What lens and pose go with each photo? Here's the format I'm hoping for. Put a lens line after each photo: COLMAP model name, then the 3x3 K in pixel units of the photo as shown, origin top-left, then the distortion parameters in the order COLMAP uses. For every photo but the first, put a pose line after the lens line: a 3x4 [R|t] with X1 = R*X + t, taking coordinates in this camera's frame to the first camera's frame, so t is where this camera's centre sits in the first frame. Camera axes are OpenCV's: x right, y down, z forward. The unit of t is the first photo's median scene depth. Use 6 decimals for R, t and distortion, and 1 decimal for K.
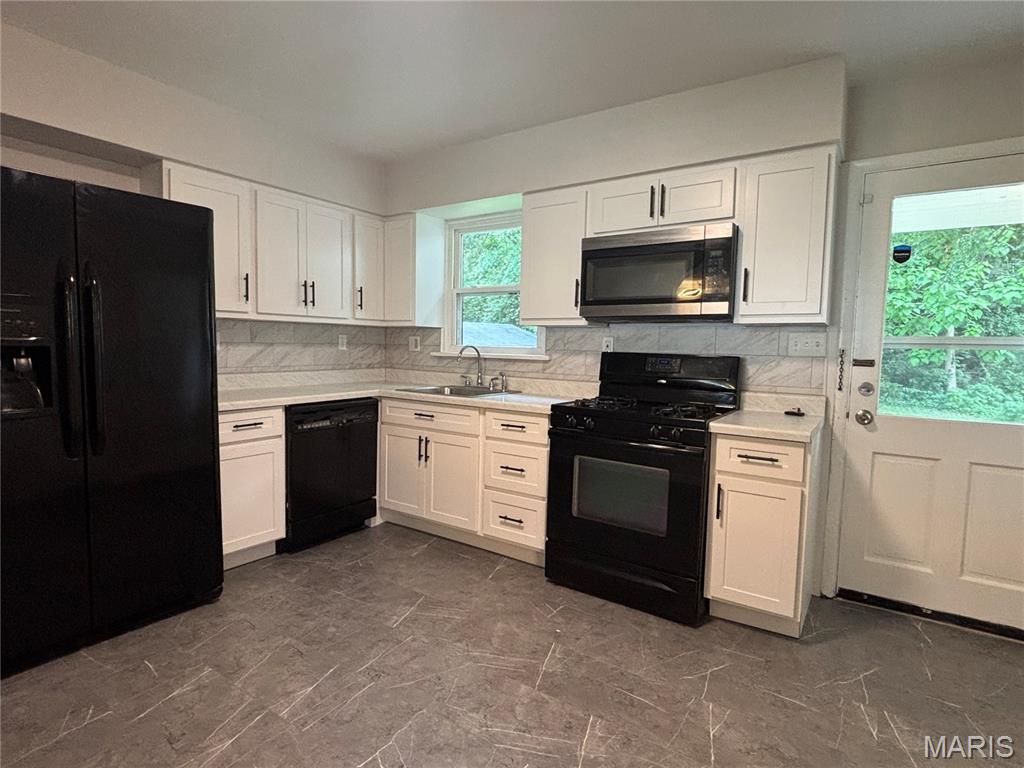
lens RADIAL K [[538.8, 0, 507.0], [0, 538.8, 382.7], [0, 0, 1]] dist [0.010780, -0.006504]
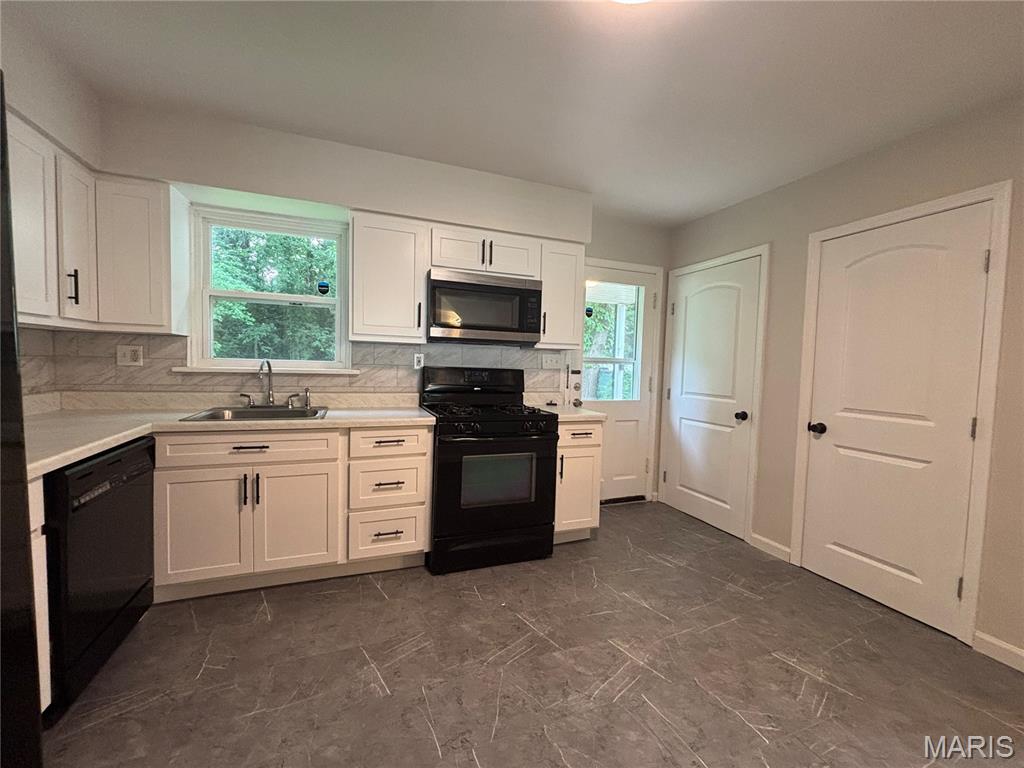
lens RADIAL K [[412.9, 0, 508.7], [0, 412.9, 383.1], [0, 0, 1]] dist [0.003459, -0.001440]
pose [[0.568836, -0.048439, 0.821023, -0.495792], [0.040701, 0.998699, 0.030722, -0.045193], [-0.821443, 0.015941, 0.570067, 0.366345]]
